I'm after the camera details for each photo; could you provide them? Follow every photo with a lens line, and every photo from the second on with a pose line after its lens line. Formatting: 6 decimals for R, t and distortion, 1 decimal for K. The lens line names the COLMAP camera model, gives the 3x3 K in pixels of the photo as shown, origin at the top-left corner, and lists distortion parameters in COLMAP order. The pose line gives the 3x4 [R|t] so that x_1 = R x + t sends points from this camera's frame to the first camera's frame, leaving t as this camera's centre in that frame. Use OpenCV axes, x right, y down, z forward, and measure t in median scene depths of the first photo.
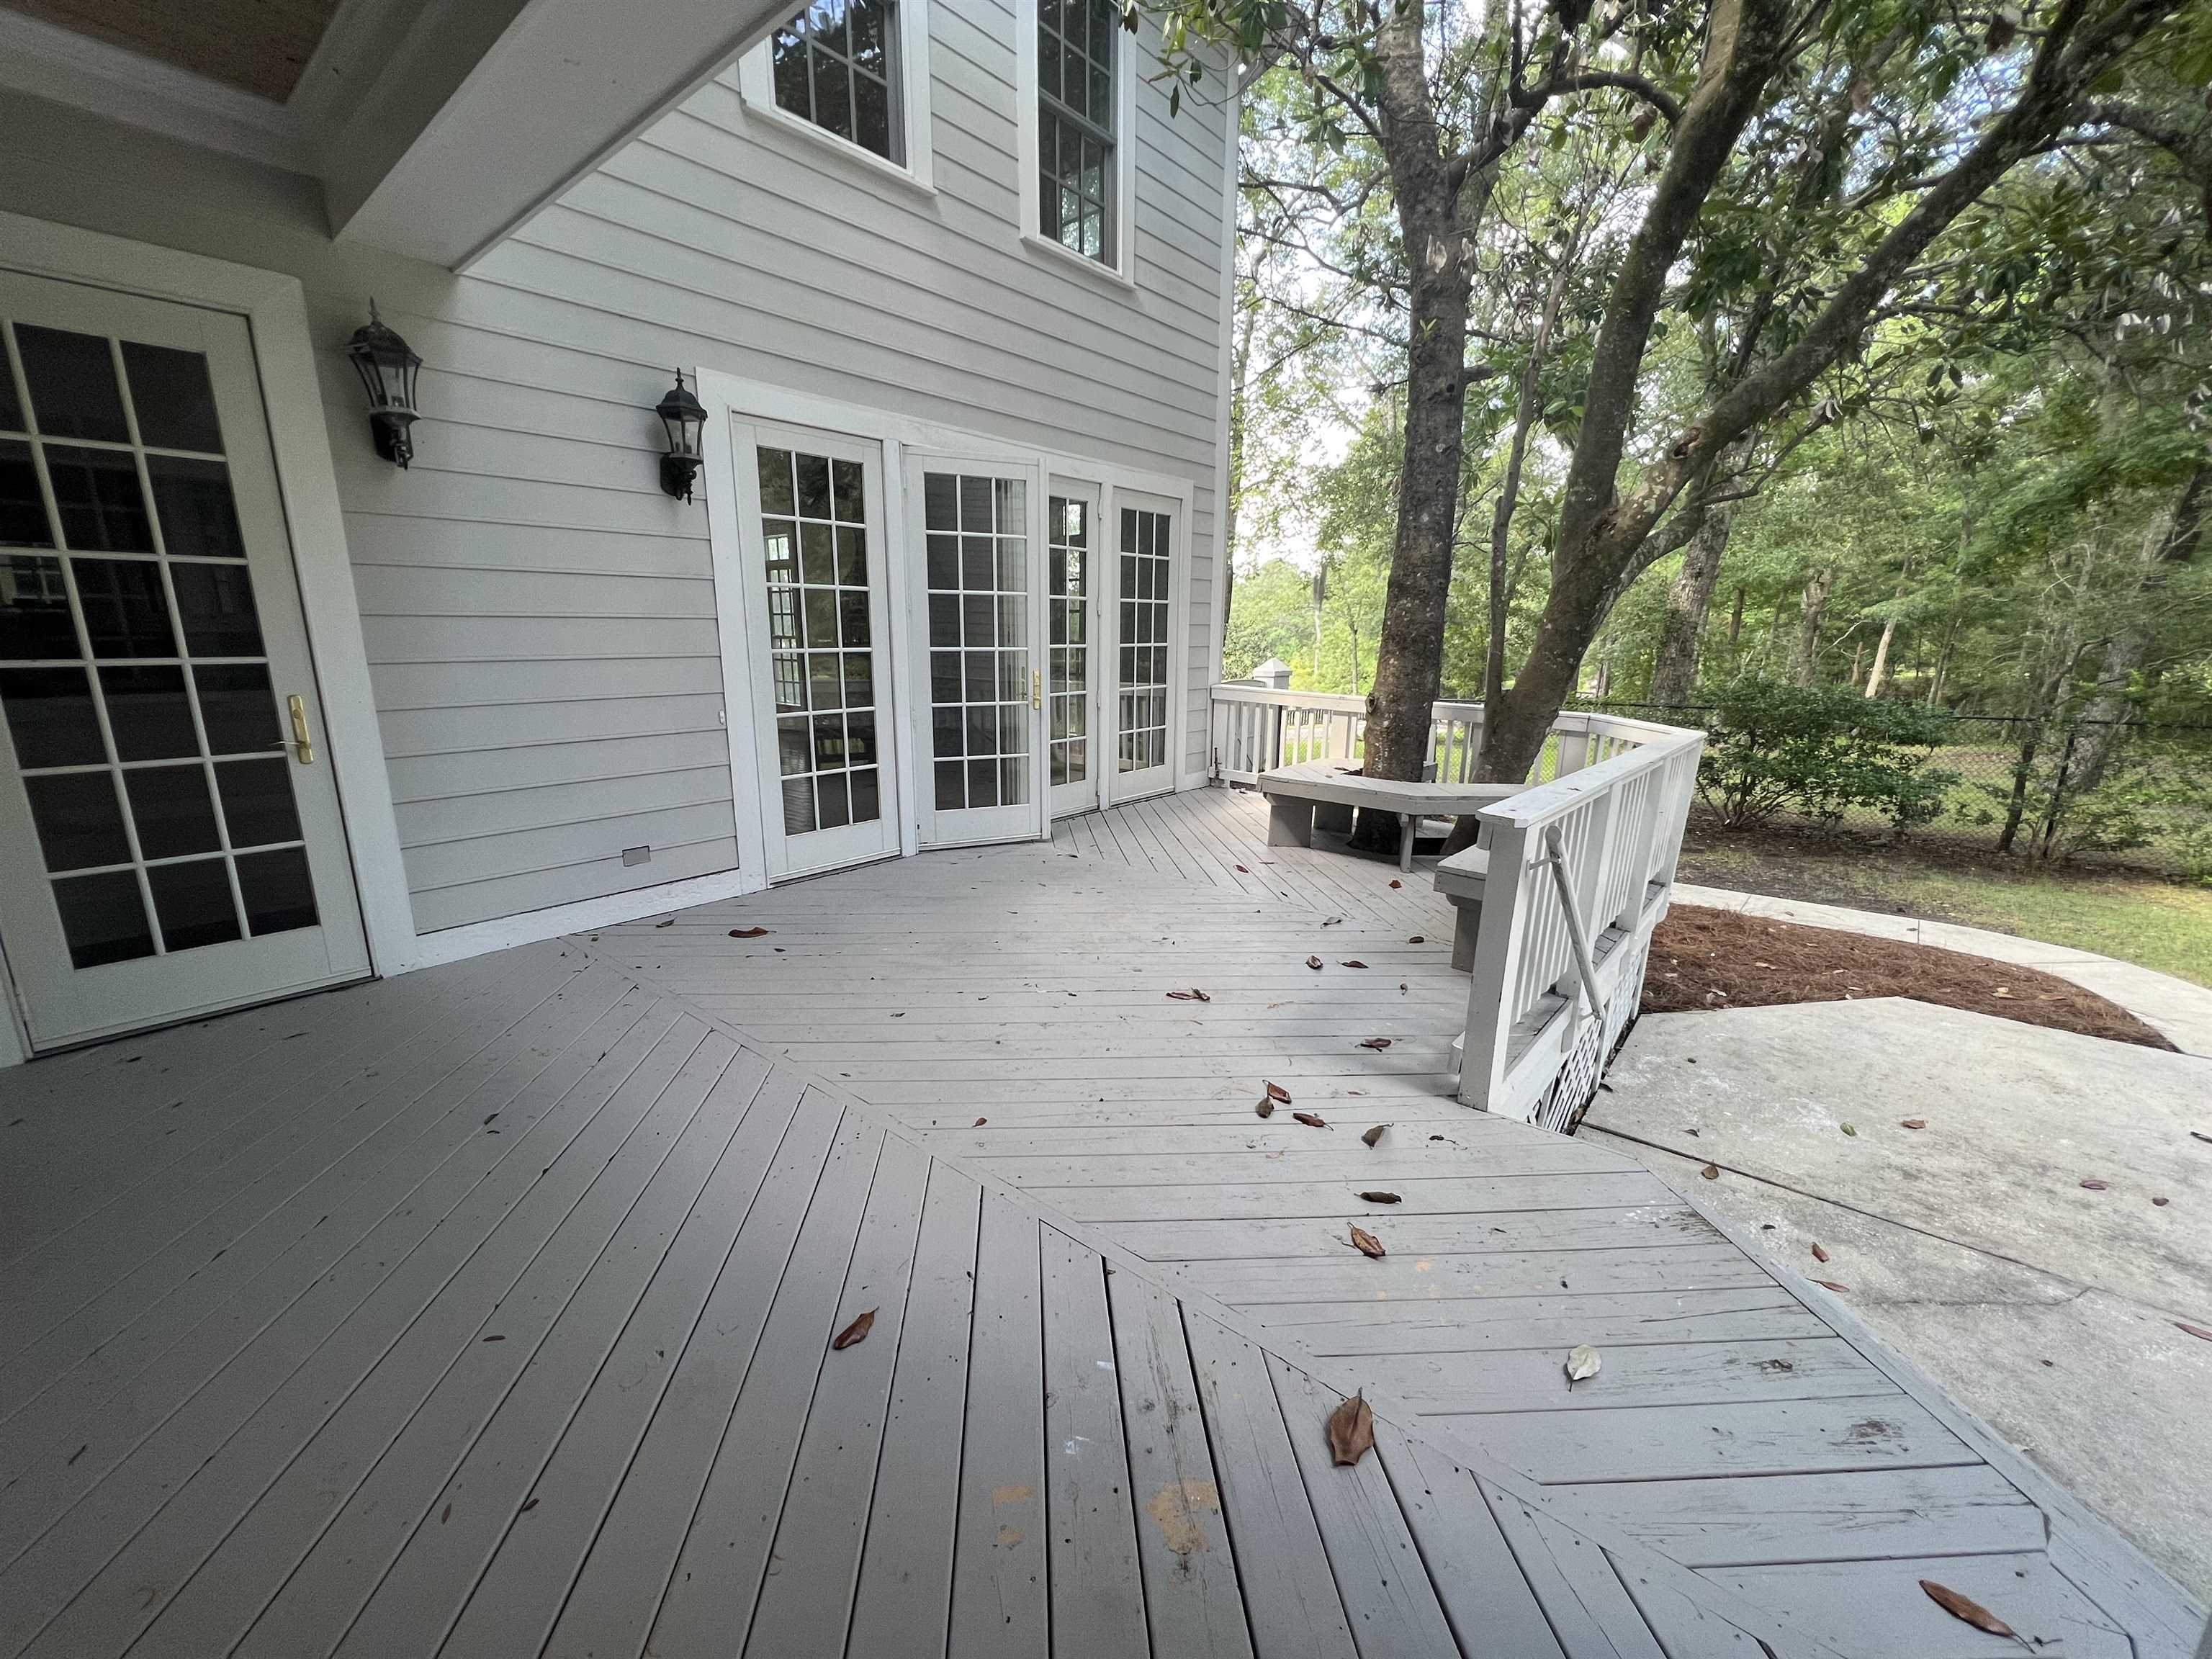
lens RADIAL K [[887.2, 0, 1101.7], [0, 887.2, 833.7], [0, 0, 1]] dist [-0.002513, -0.000170]
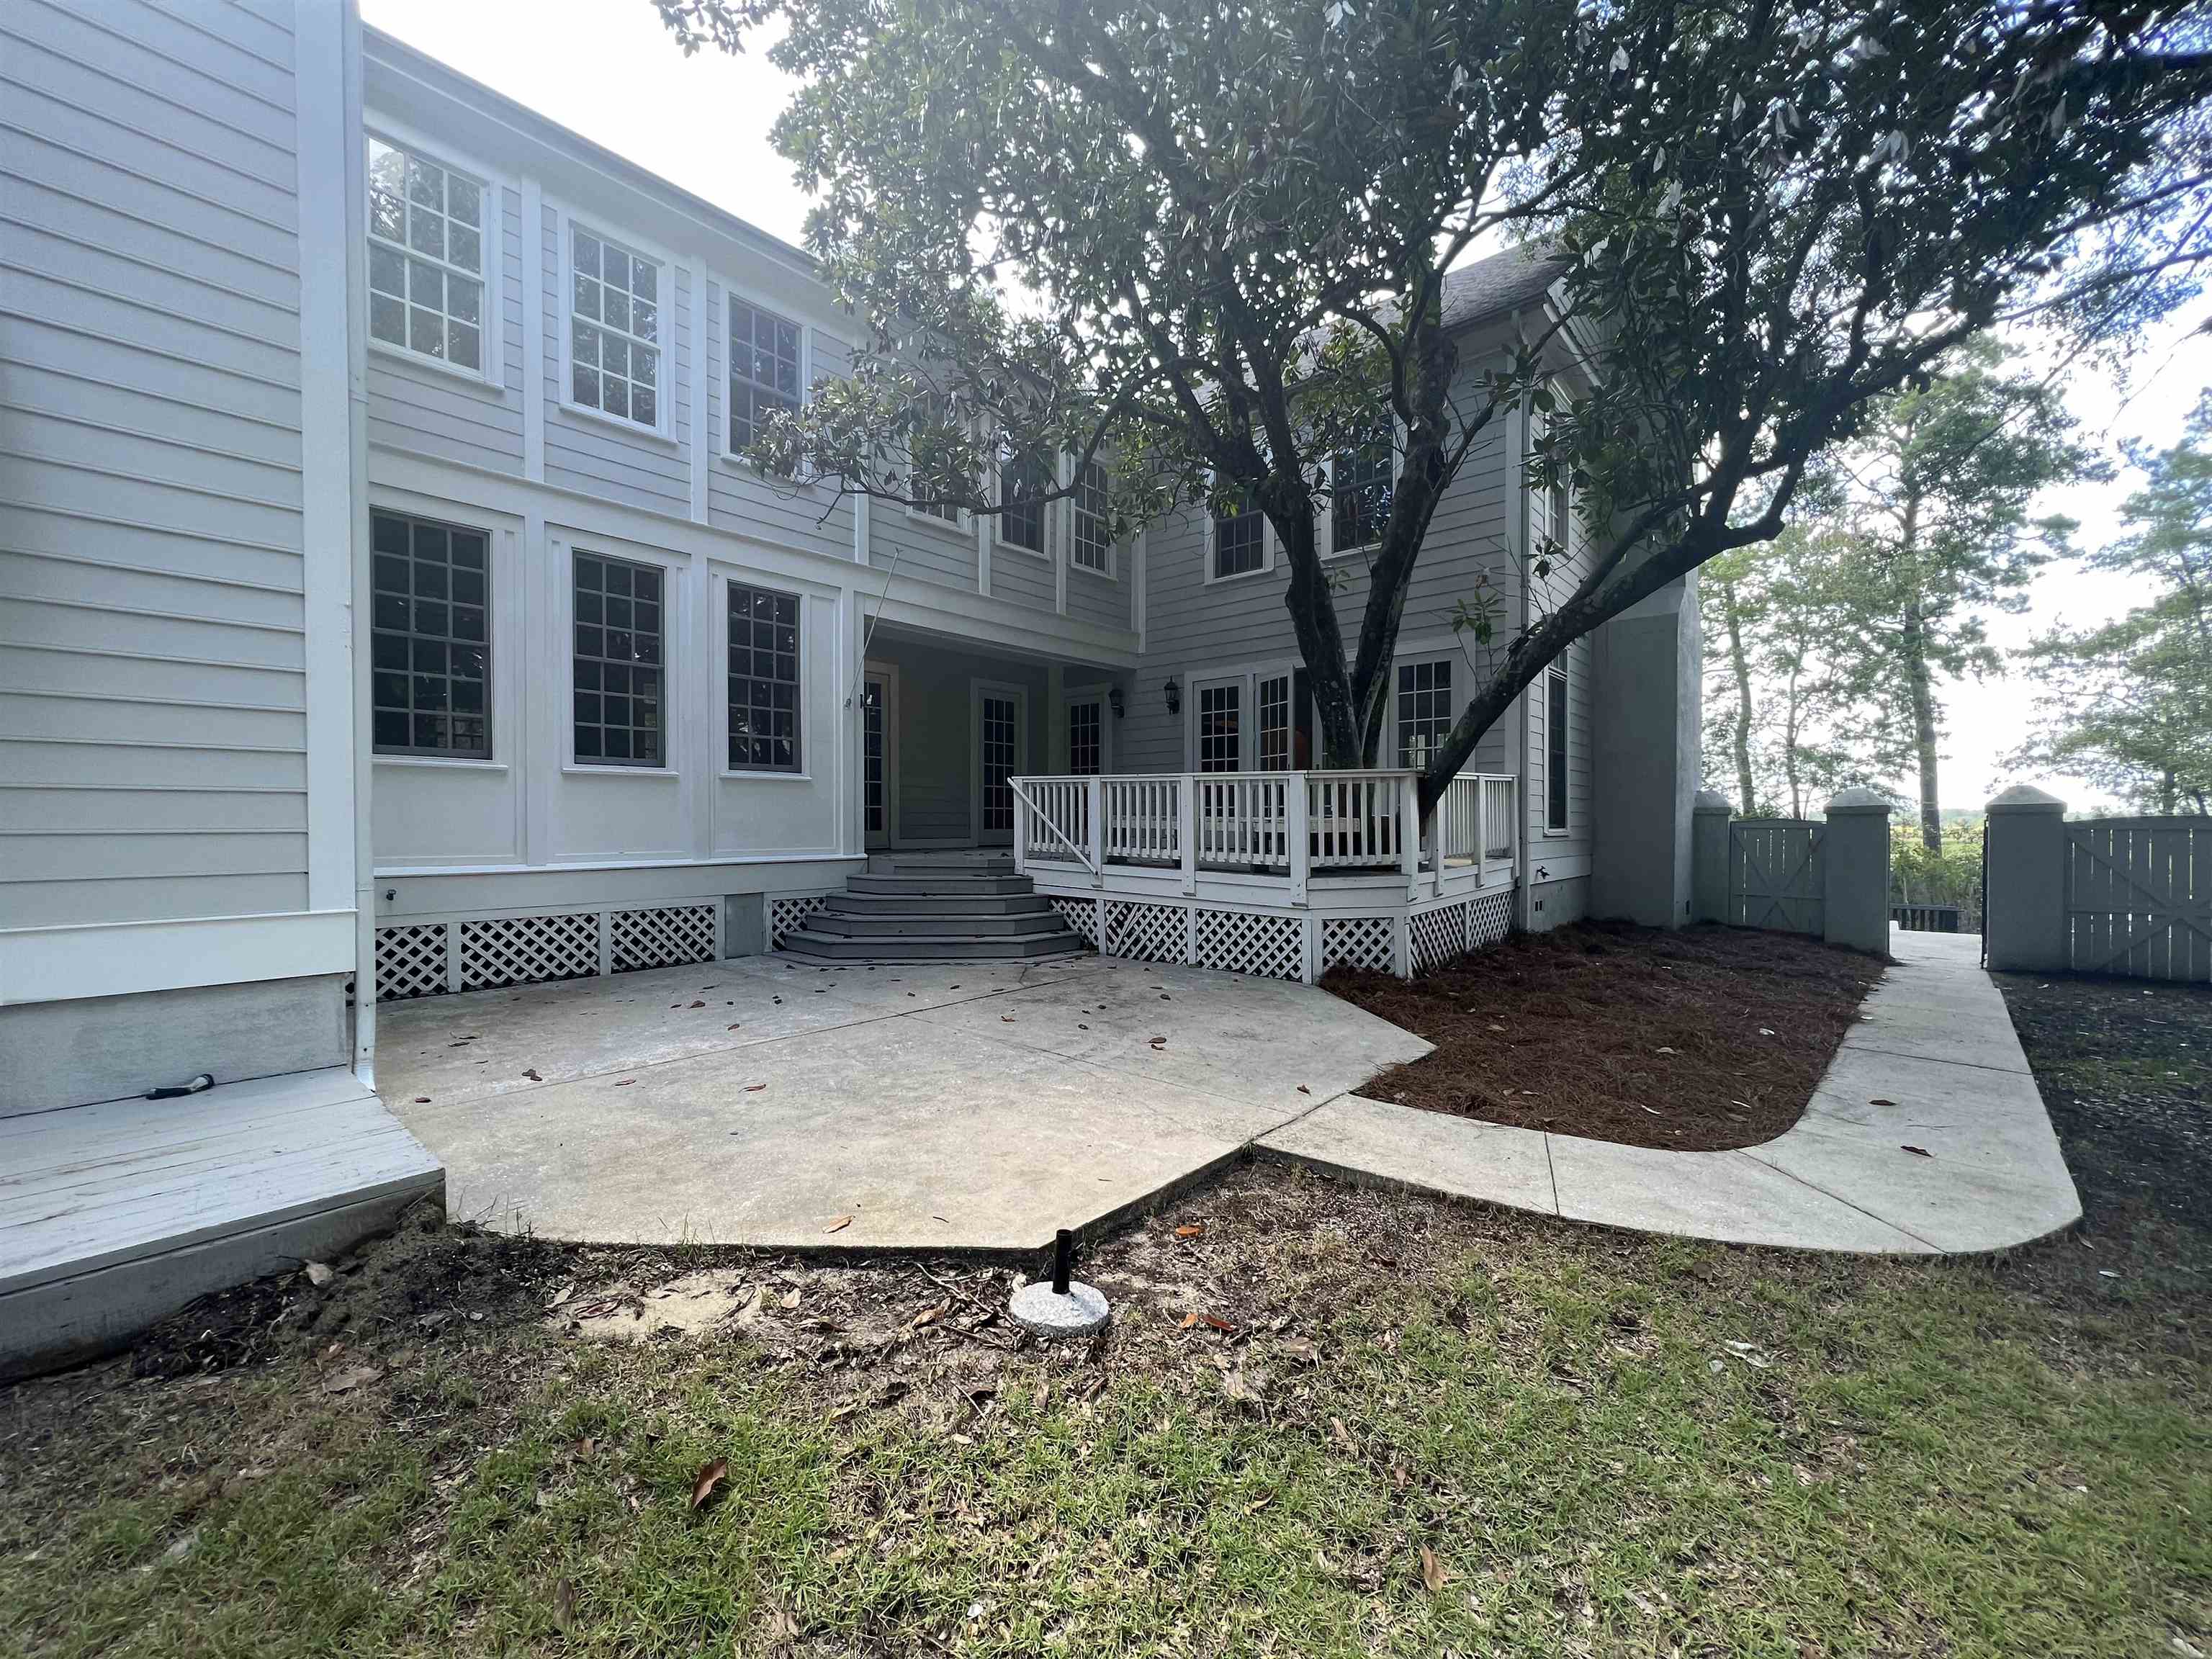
lens RADIAL K [[887.2, 0, 1101.7], [0, 887.2, 833.7], [0, 0, 1]] dist [-0.002513, -0.000170]
pose [[-0.038116, -0.000411, -0.999273, 2.269051], [-0.229643, 0.973239, 0.008359, 0.057737], [0.972528, 0.229795, -0.037190, 0.820552]]
